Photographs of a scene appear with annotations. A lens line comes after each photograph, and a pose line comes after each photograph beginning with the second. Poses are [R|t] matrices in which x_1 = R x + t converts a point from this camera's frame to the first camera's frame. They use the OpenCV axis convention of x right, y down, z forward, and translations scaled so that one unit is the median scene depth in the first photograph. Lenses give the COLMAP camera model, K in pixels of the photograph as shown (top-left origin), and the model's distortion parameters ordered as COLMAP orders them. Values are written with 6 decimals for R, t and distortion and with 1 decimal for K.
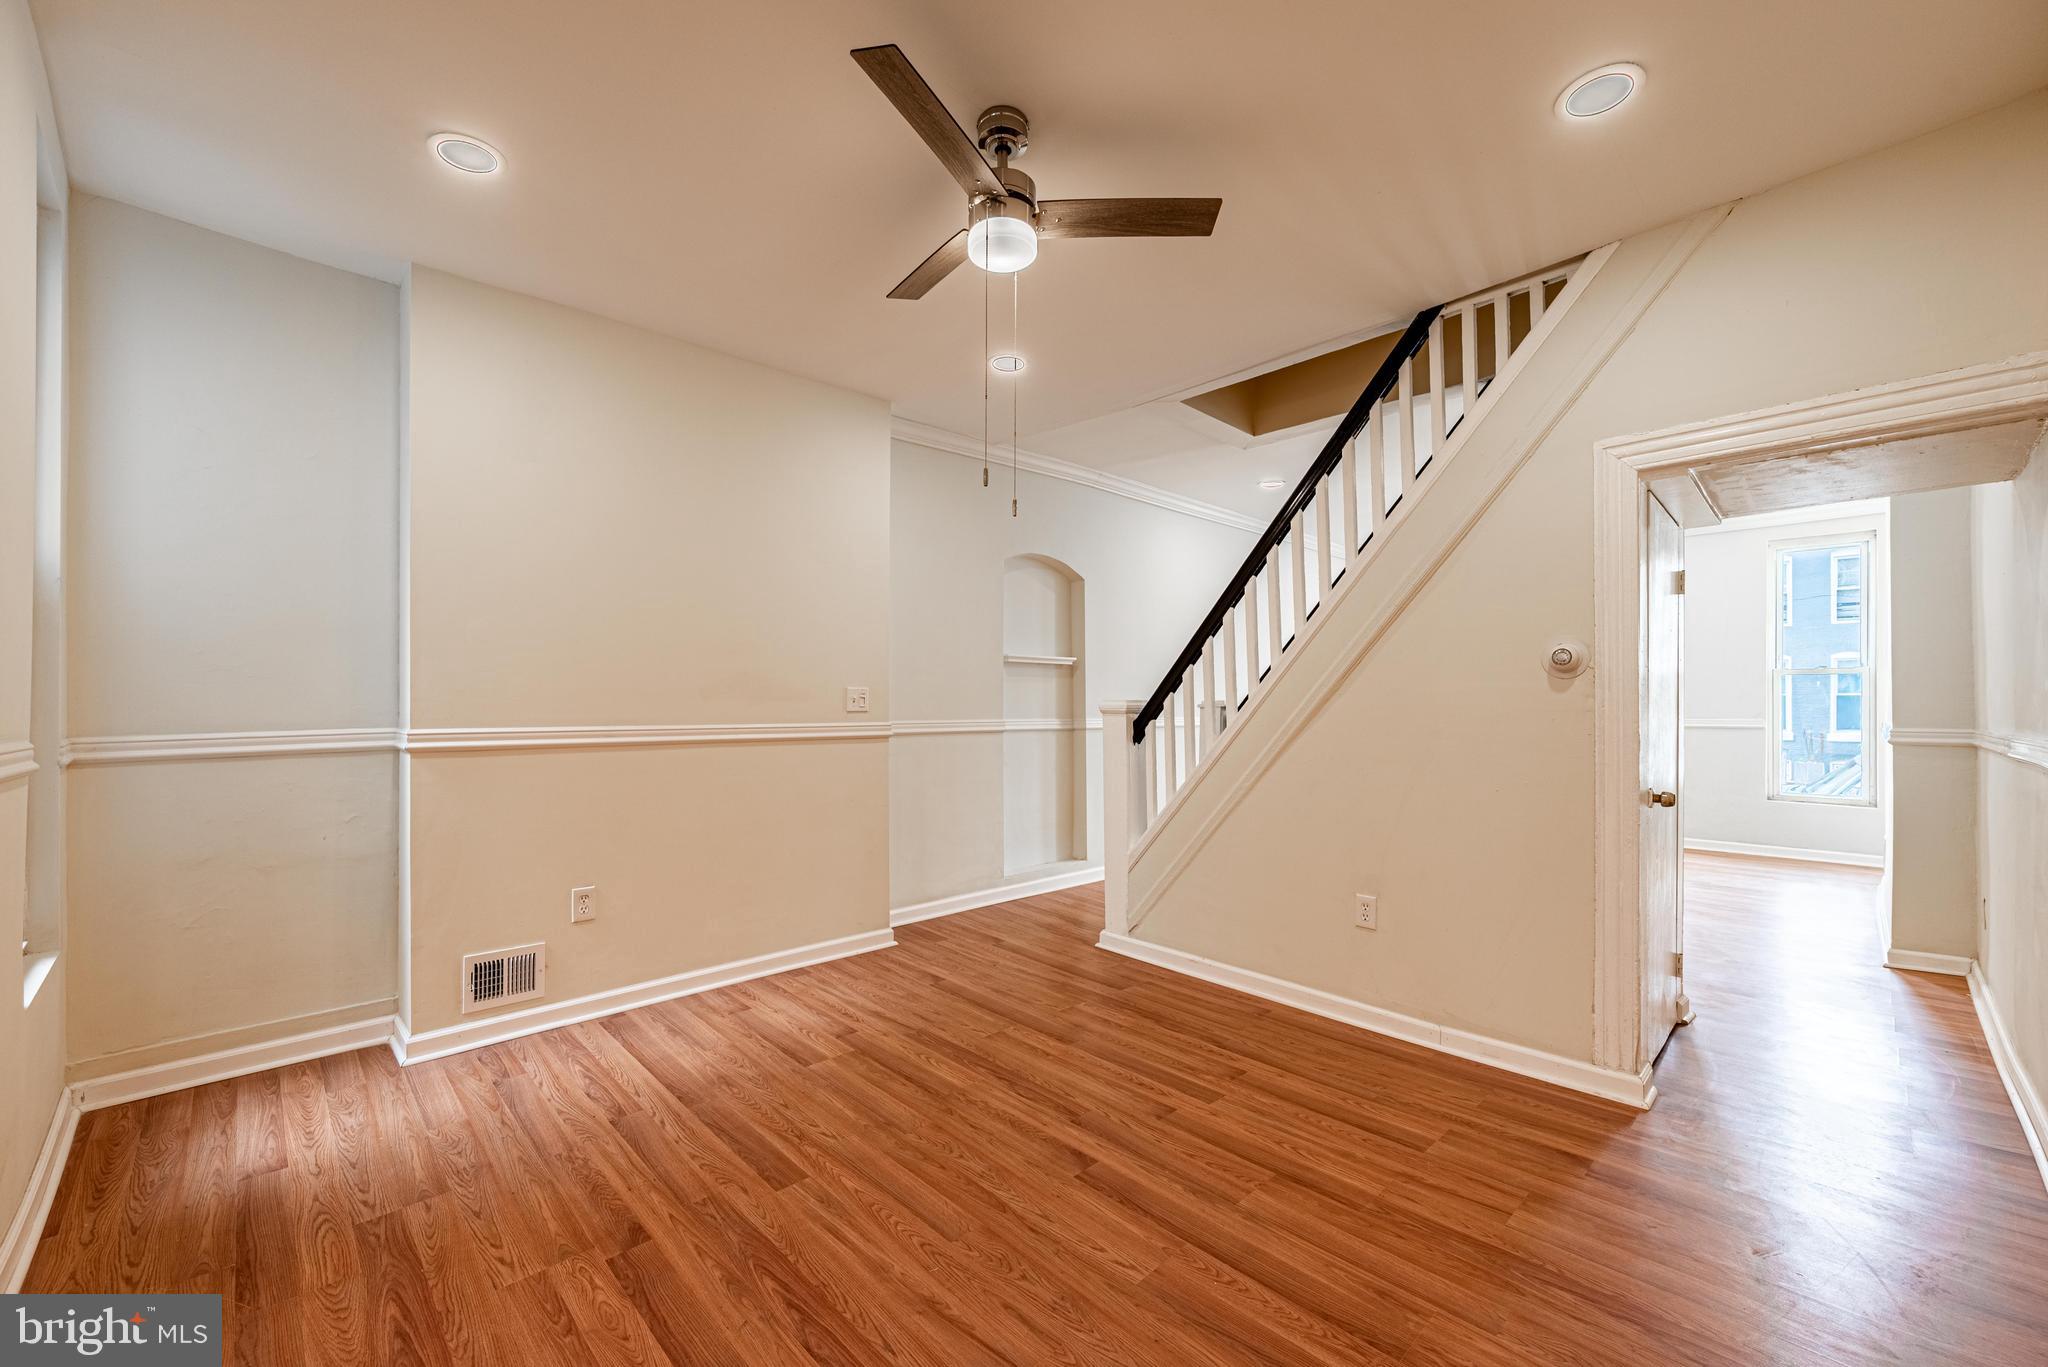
lens RADIAL K [[805.9, 0, 1022.4], [0, 805.9, 689.1], [0, 0, 1]] dist [-0.001349, 0.000504]
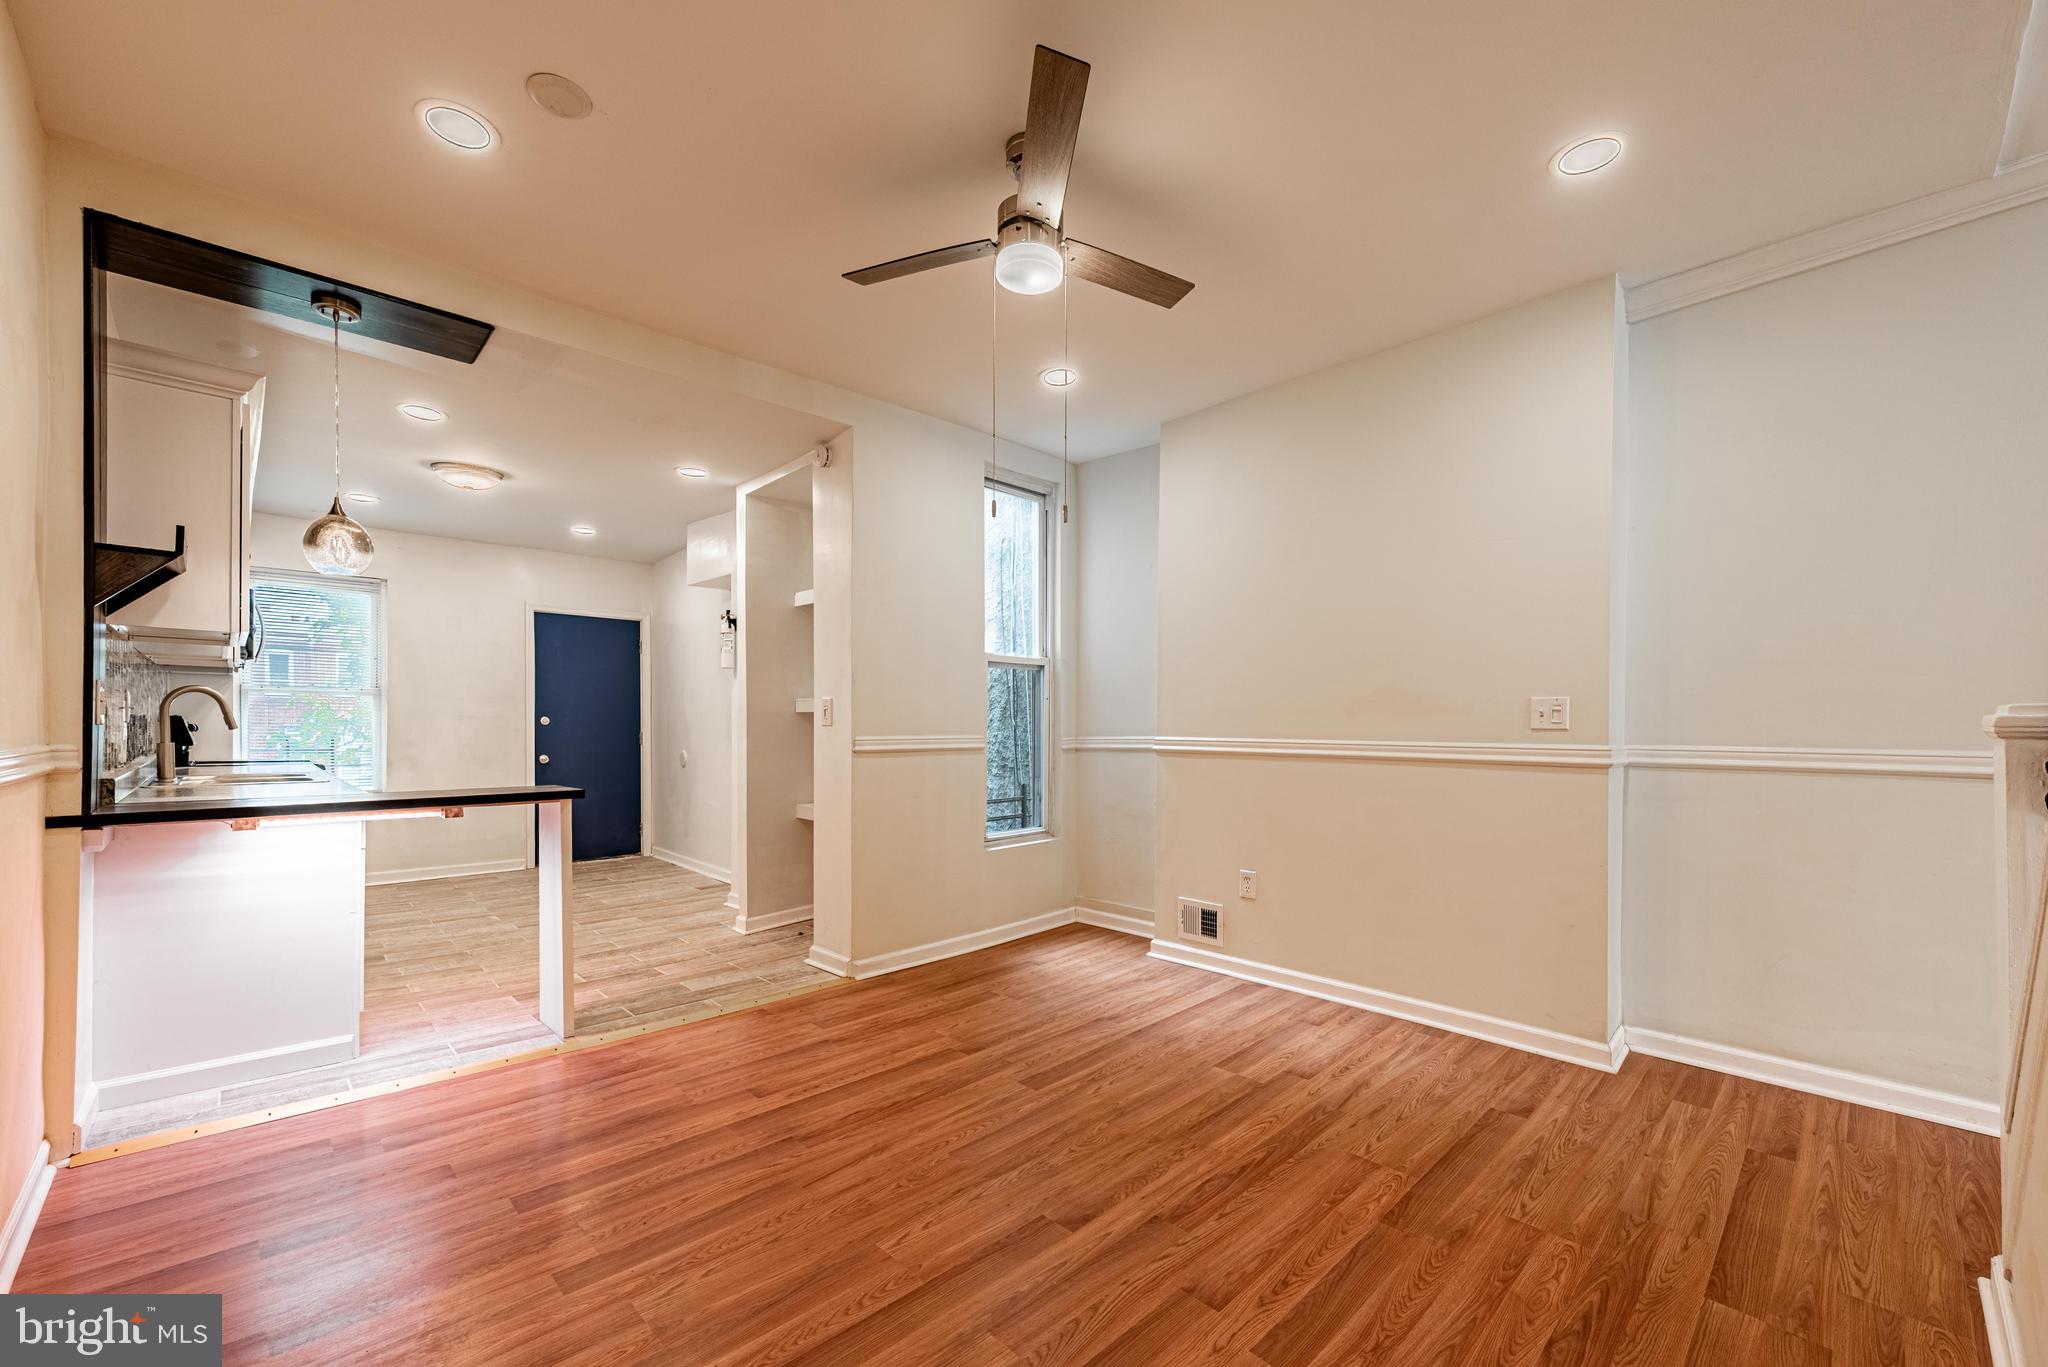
lens RADIAL K [[819.3, 0, 1030.2], [0, 819.3, 728.8], [0, 0, 1]] dist [0.001921, 0.000460]
pose [[0.023322, 0.008459, -0.999692, 0.741250], [0.016018, 0.999833, 0.008834, 0.017663], [0.999600, -0.016219, 0.023183, 0.704906]]
